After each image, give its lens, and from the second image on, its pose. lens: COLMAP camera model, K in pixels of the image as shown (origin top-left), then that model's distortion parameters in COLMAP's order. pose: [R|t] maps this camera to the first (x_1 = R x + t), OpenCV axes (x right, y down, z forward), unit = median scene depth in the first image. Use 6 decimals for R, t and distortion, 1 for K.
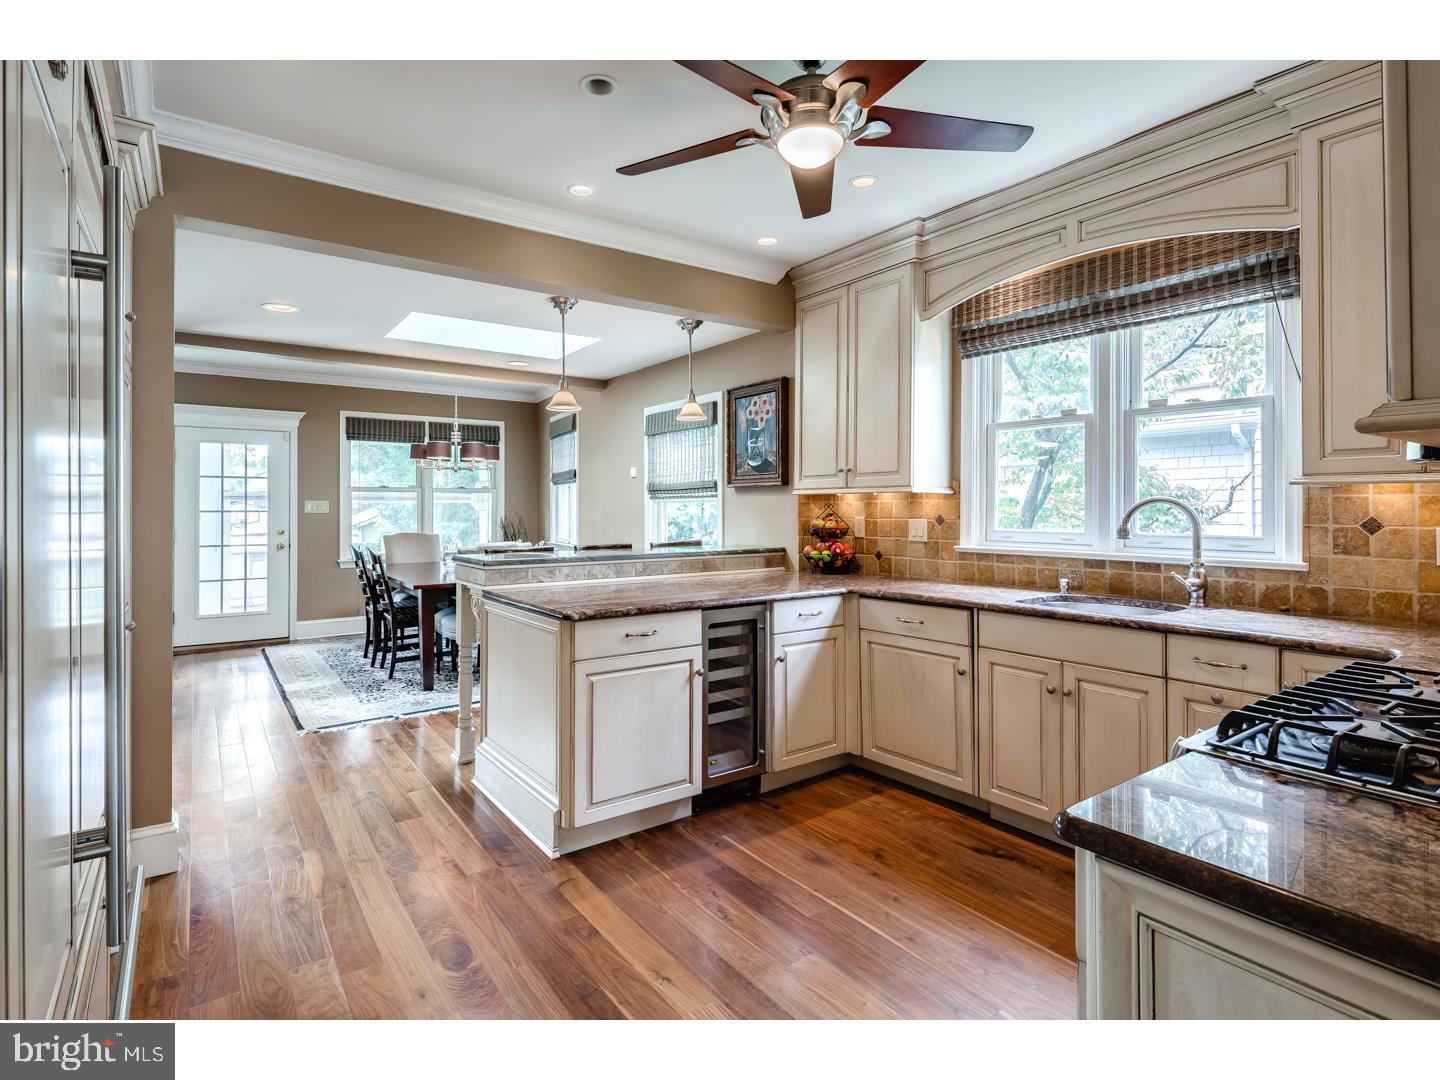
lens RADIAL K [[719.0, 0, 695.1], [0, 719.0, 504.7], [0, 0, 1]] dist [-0.002127, -0.000176]
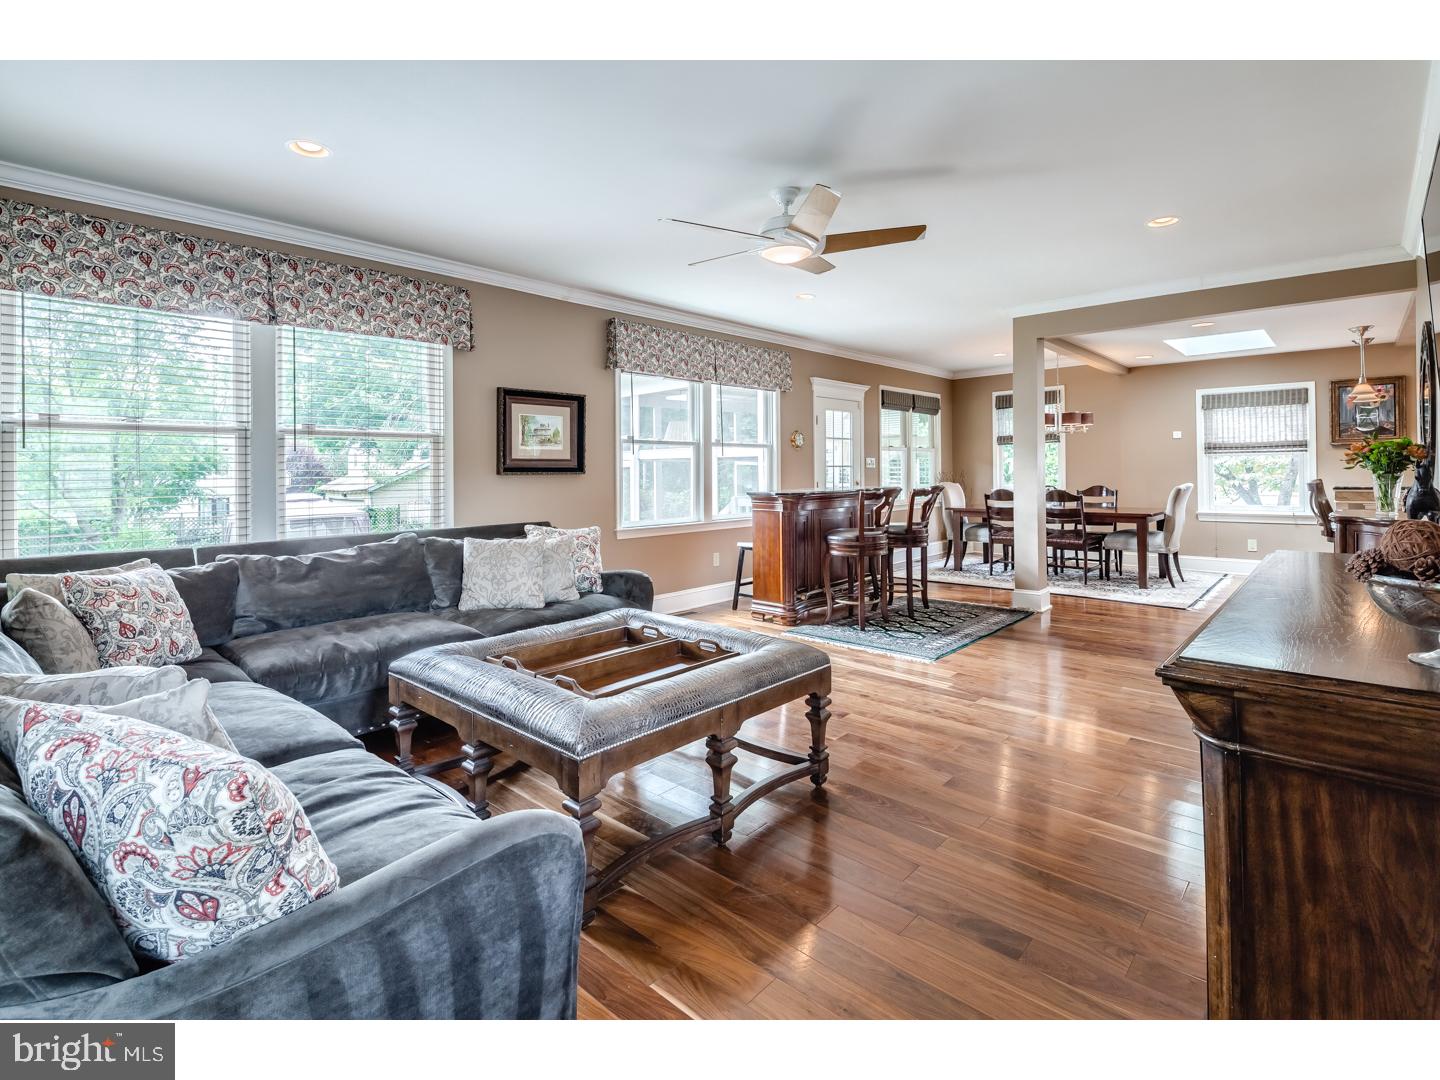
lens RADIAL K [[715.5, 0, 711.5], [0, 715.5, 466.9], [0, 0, 1]] dist [0.000786, -0.000847]
pose [[0.976716, -0.007256, 0.214413, -1.496231], [0.007760, 0.999969, -0.001507, 0.014484], [-0.214395, 0.003135, 0.976742, -0.197063]]
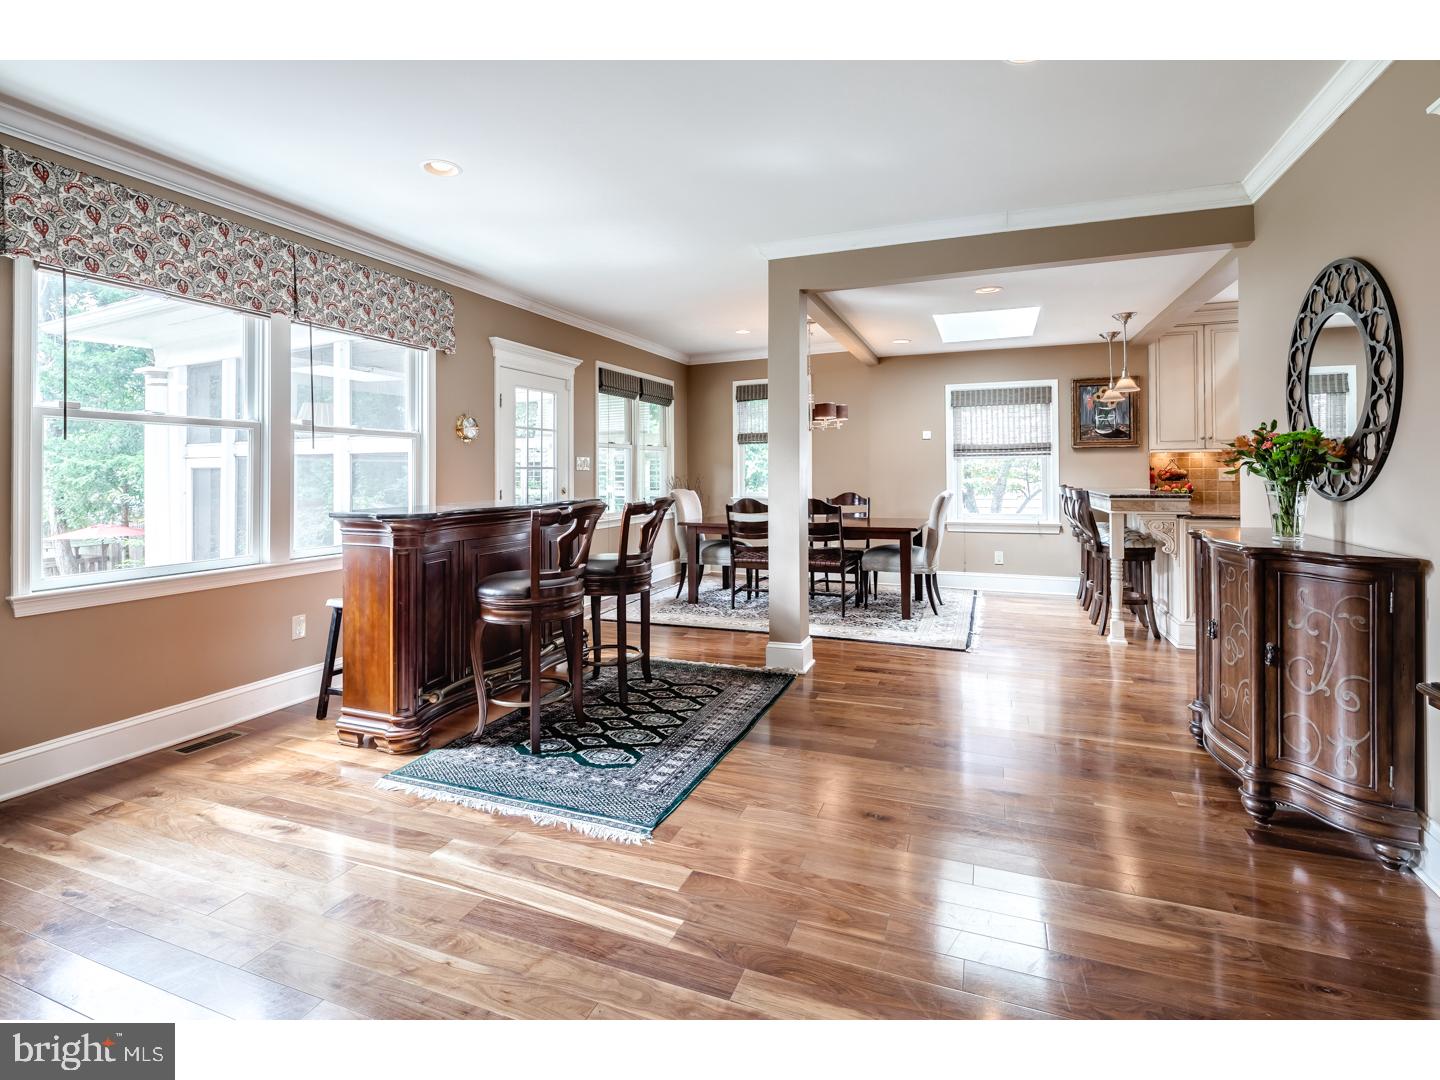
lens RADIAL K [[704.7, 0, 724.0], [0, 704.7, 467.2], [0, 0, 1]] dist [0.001090, -0.000200]
pose [[0.829640, -0.000092, 0.558299, -1.247504], [0.002950, 0.999987, -0.004219, 0.017396], [-0.558291, 0.005148, 0.829629, 0.214661]]
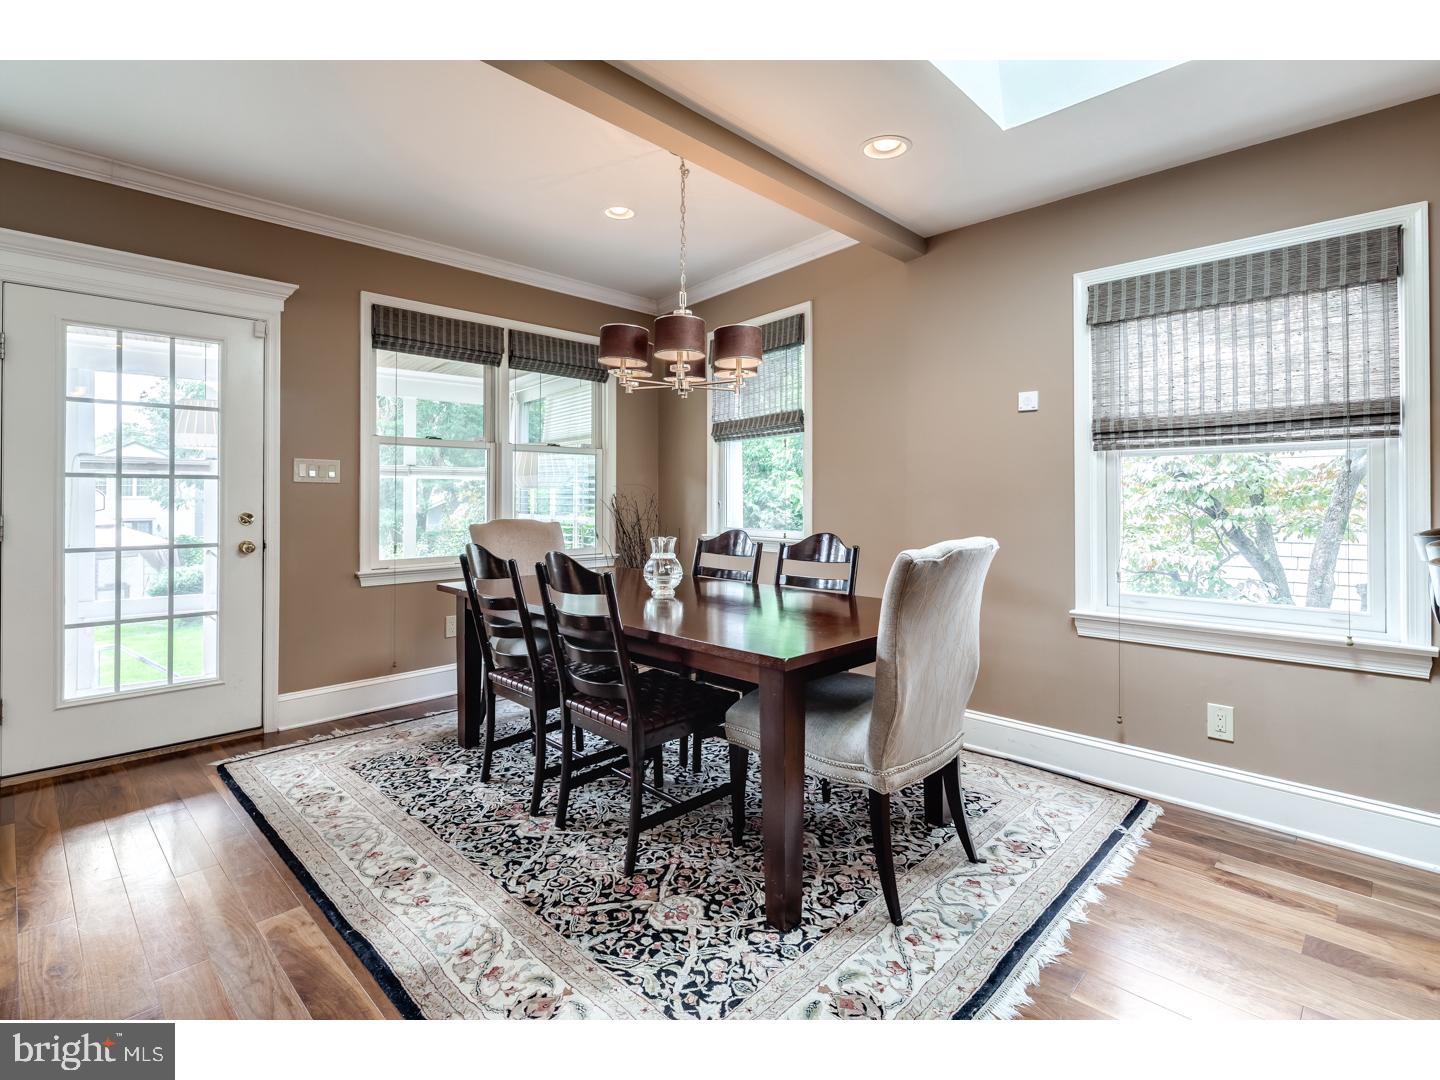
lens RADIAL K [[708.2, 0, 719.9], [0, 708.2, 494.0], [0, 0, 1]] dist [-0.001115, -0.000574]
pose [[0.983485, 0.003266, 0.180962, -0.471030], [-0.002996, 0.999994, -0.001767, 0.028449], [-0.180966, 0.001196, 0.983489, 0.627392]]
